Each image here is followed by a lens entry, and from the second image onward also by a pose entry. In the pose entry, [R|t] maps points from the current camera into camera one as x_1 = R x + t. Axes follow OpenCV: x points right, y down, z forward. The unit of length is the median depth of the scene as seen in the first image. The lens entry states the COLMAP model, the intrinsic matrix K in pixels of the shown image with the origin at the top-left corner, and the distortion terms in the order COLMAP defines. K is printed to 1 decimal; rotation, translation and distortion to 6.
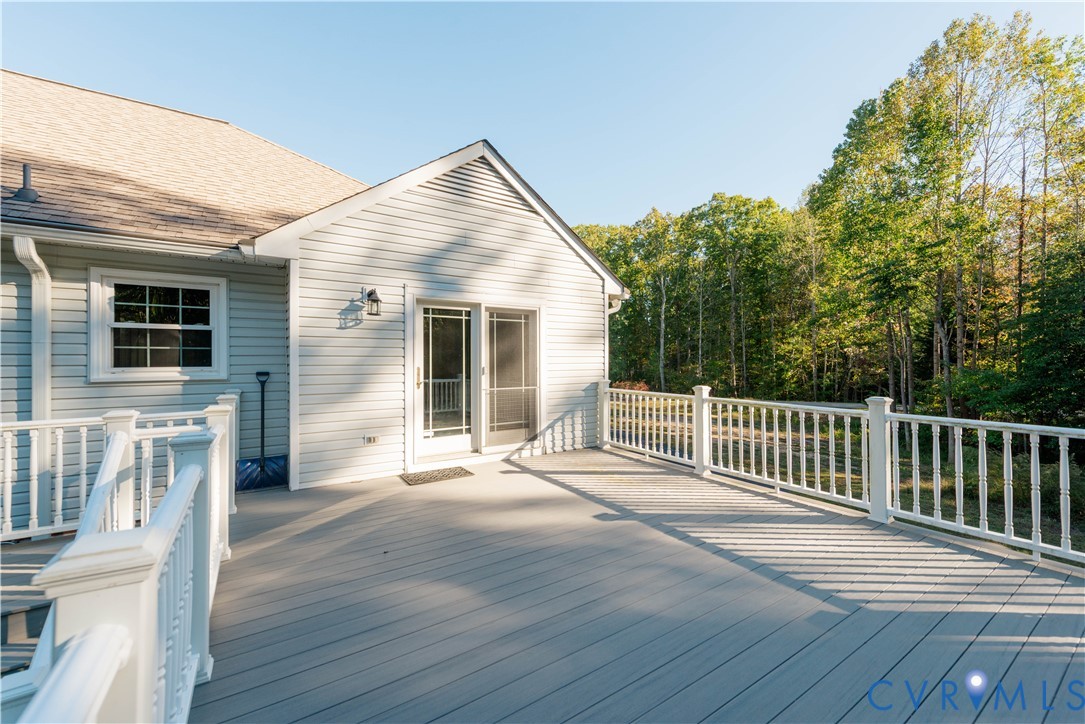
lens RADIAL K [[428.4, 0, 542.5], [0, 428.4, 362.0], [0, 0, 1]] dist [0.008830, 0.000030]
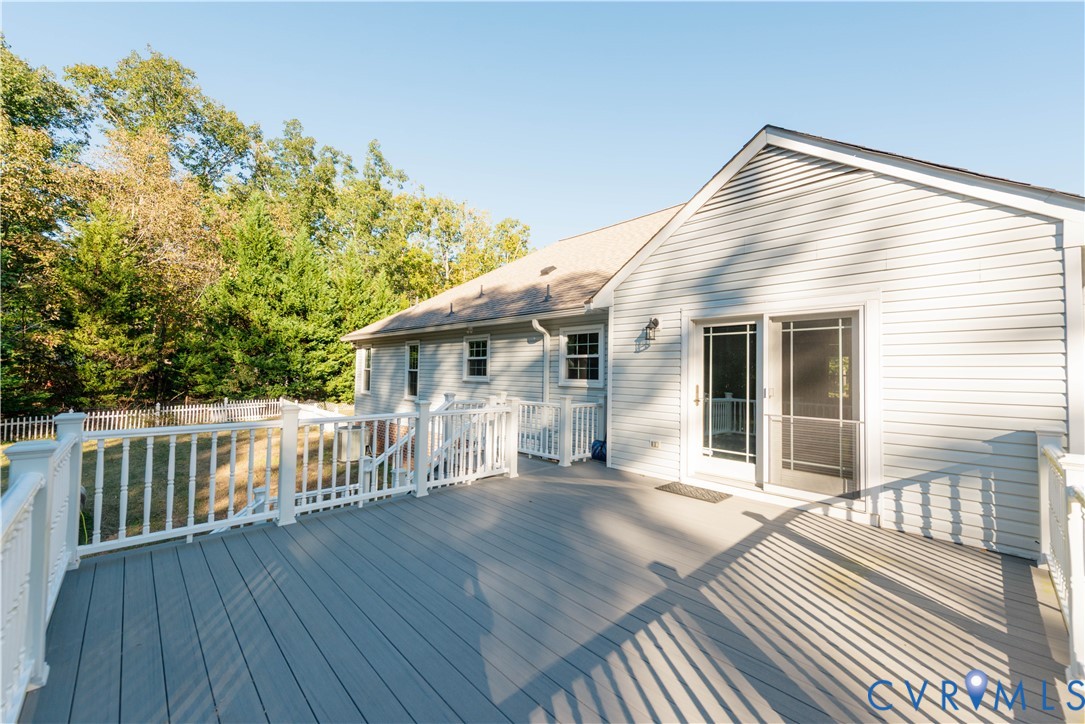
lens RADIAL K [[422.7, 0, 542.0], [0, 422.7, 362.5], [0, 0, 1]] dist [0.008843, 0.000004]
pose [[0.186407, -0.022401, -0.982217, 0.636542], [-0.027776, 0.999220, -0.028060, -0.003084], [0.982080, 0.032513, 0.185640, 0.426073]]
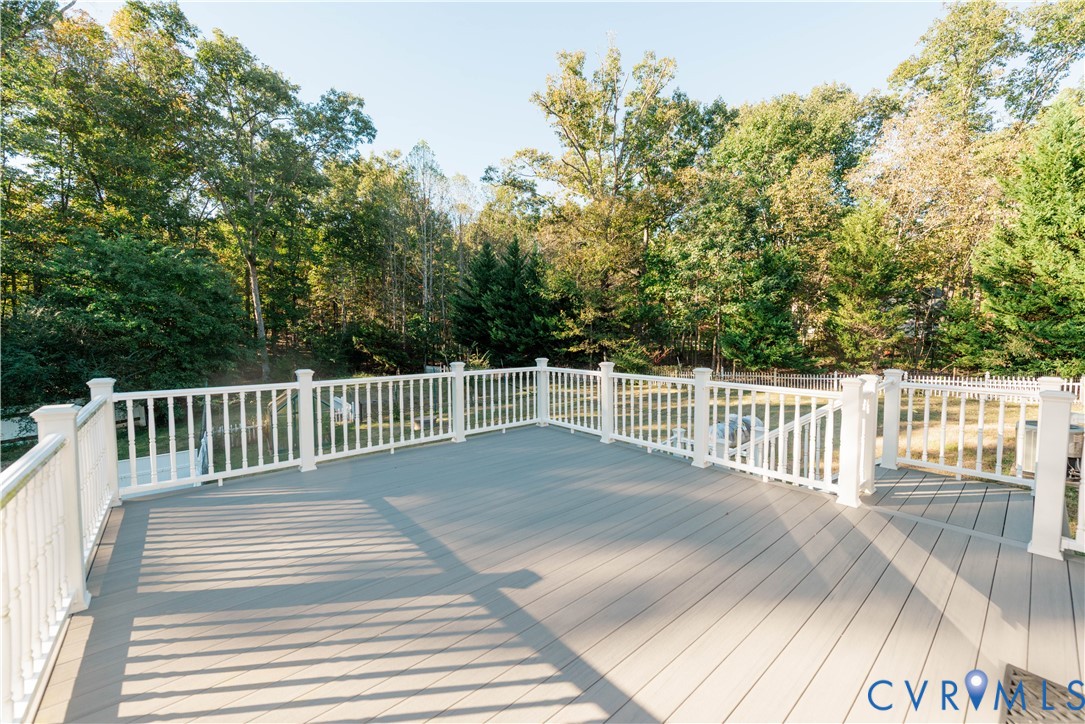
lens RADIAL K [[422.7, 0, 542.0], [0, 422.7, 362.5], [0, 0, 1]] dist [0.008843, 0.000004]
pose [[-0.992151, 0.008083, -0.124783, 0.137328], [-0.000784, 0.997487, 0.070847, -0.012918], [0.125042, 0.070389, -0.989651, 1.138004]]
